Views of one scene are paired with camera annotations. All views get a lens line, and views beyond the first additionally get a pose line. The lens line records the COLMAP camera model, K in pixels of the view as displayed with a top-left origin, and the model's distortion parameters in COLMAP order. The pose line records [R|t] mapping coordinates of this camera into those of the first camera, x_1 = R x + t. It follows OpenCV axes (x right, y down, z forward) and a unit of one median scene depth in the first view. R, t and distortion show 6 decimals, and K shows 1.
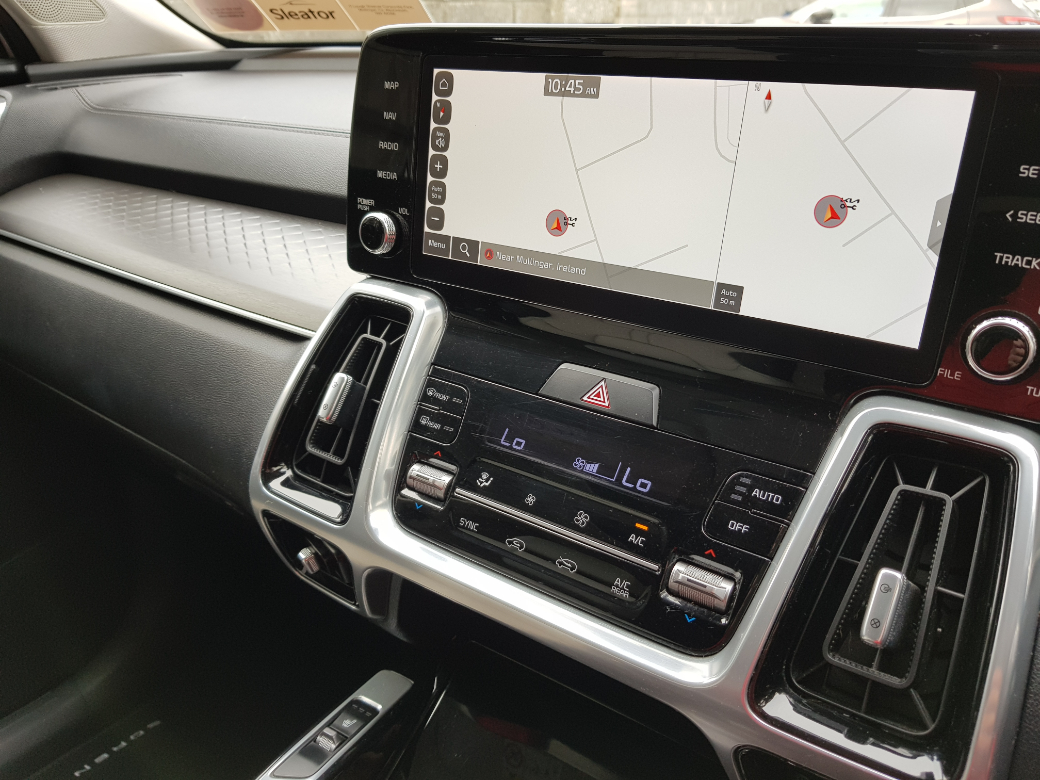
lens RADIAL K [[804.7, 0, 534.8], [0, 804.7, 386.1], [0, 0, 1]] dist [0.081949, -0.140689]
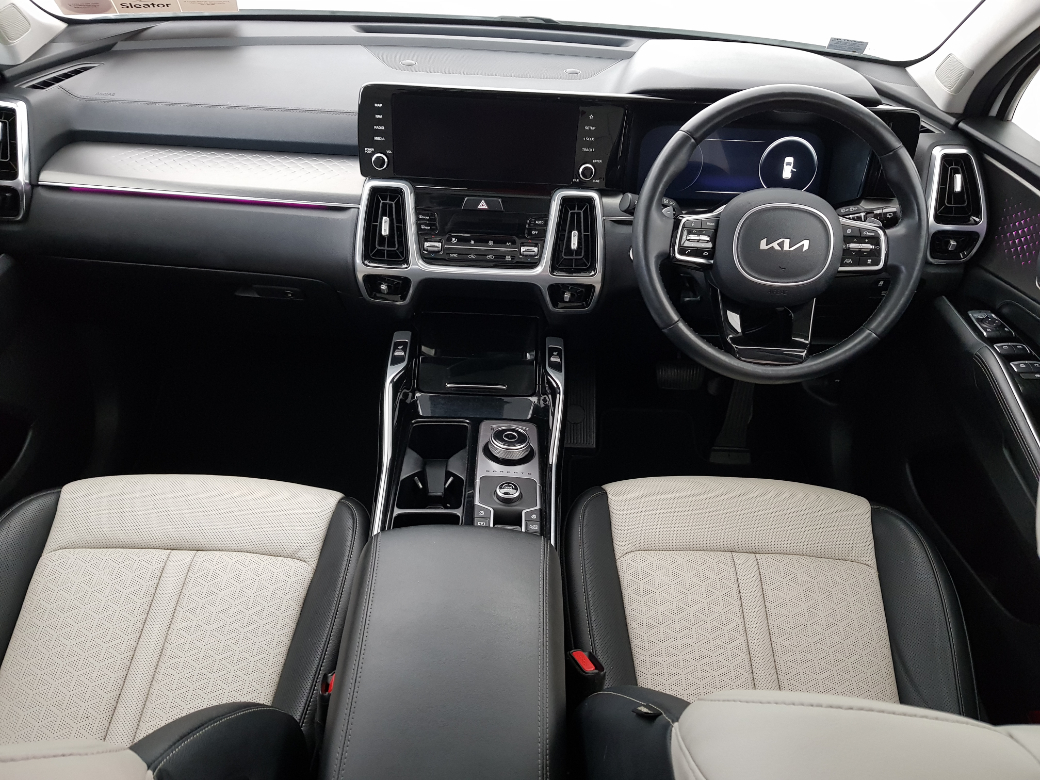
lens RADIAL K [[813.2, 0, 497.2], [0, 813.2, 389.3], [0, 0, 1]] dist [0.077564, -0.138086]
pose [[0.826107, -0.312745, 0.468761, -1.566963], [0.184301, 0.936058, 0.299716, -0.255760], [-0.532522, -0.161204, 0.830923, -1.783123]]
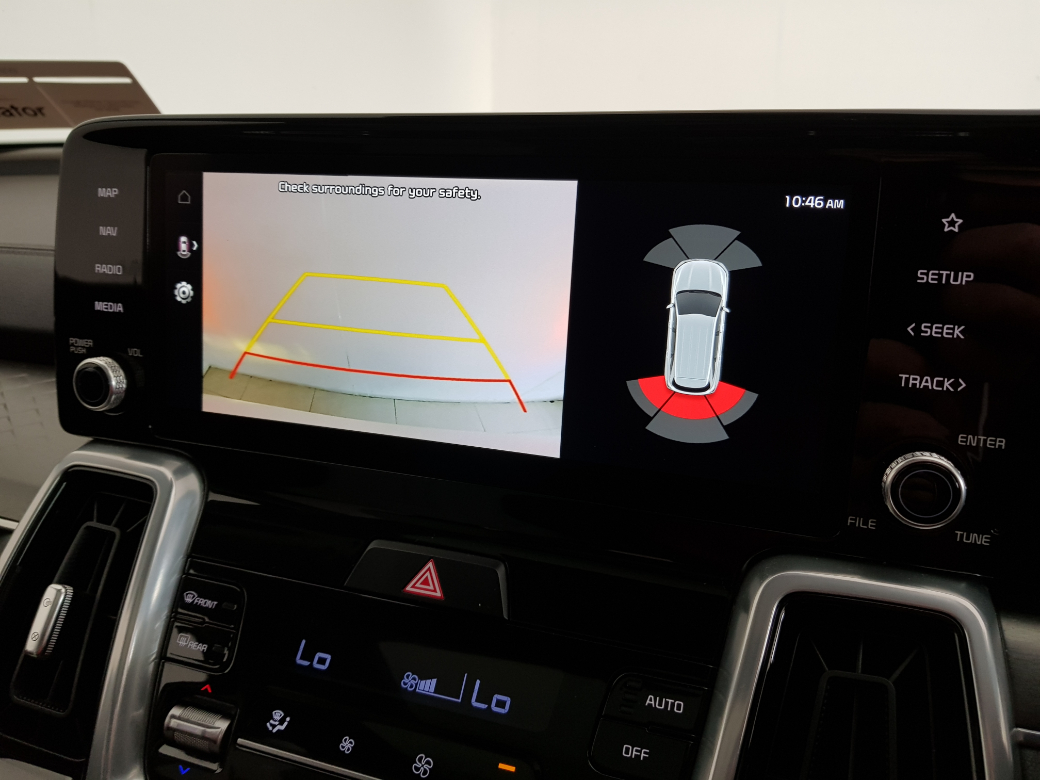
lens RADIAL K [[813.2, 0, 497.2], [0, 813.2, 389.3], [0, 0, 1]] dist [0.077564, -0.138086]
pose [[0.969356, -0.083525, 0.231024, -0.017233], [0.106731, 0.990222, -0.089826, -0.088157], [-0.221263, 0.111731, 0.968793, 0.214092]]
